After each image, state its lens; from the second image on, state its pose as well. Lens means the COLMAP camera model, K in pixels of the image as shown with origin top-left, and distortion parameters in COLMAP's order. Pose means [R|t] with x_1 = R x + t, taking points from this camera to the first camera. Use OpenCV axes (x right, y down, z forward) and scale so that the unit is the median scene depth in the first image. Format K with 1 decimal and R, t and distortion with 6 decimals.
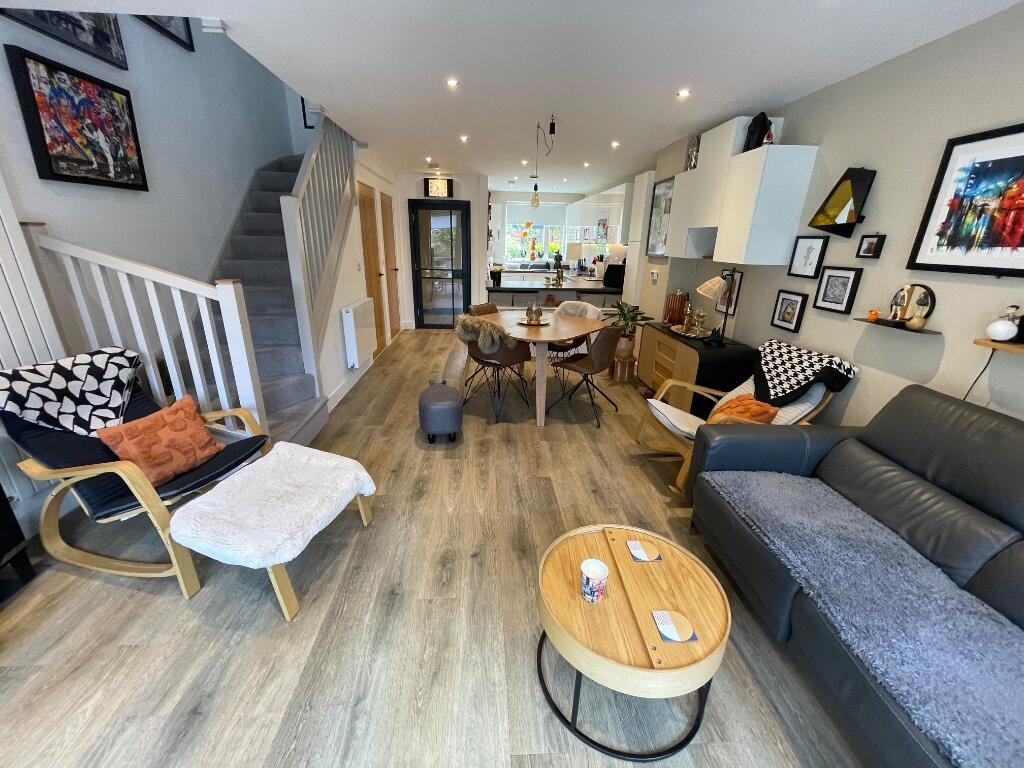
lens RADIAL K [[412.3, 0, 512.5], [0, 412.3, 388.0], [0, 0, 1]] dist [-0.002900, -0.000842]
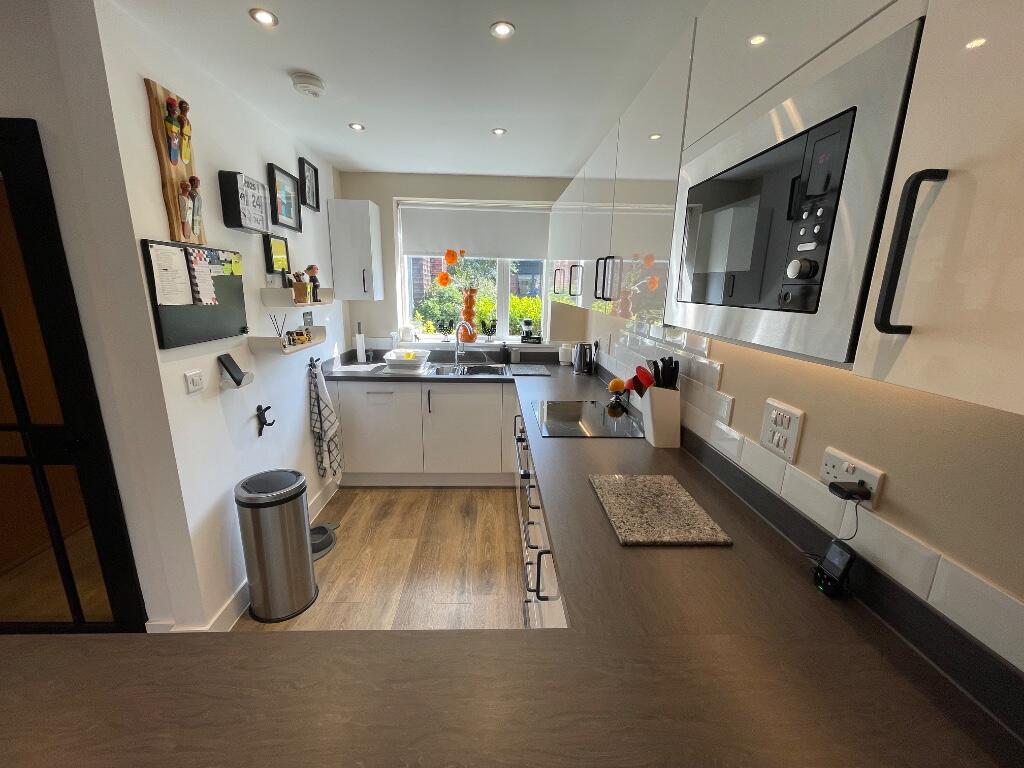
lens RADIAL K [[412.3, 0, 509.2], [0, 412.3, 386.9], [0, 0, 1]] dist [-0.002900, -0.000842]
pose [[0.999561, 0.007114, -0.028766, 0.359421], [-0.010099, 0.994421, -0.105003, -0.789727], [0.027859, 0.105247, 0.994056, 2.128490]]
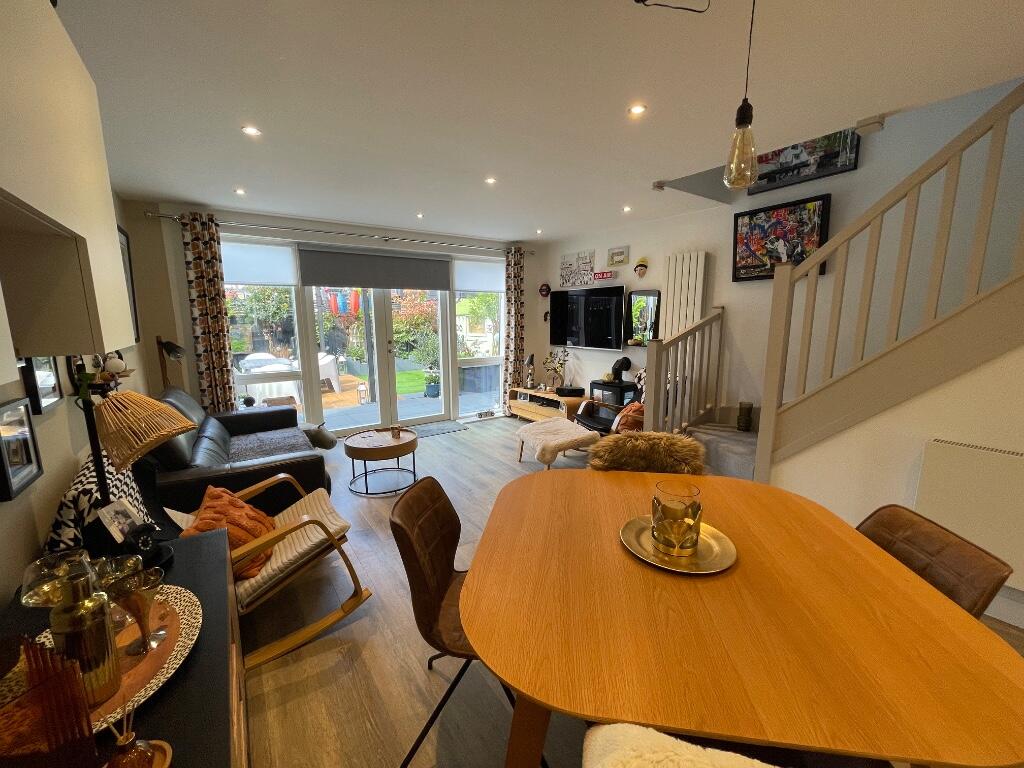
lens RADIAL K [[412.3, 0, 508.5], [0, 412.3, 385.4], [0, 0, 1]] dist [-0.002900, -0.000842]
pose [[-0.860797, 0.066768, -0.504549, 0.477679], [-0.185167, 0.882332, 0.432670, -0.586287], [0.474068, 0.465867, -0.747146, 1.711937]]
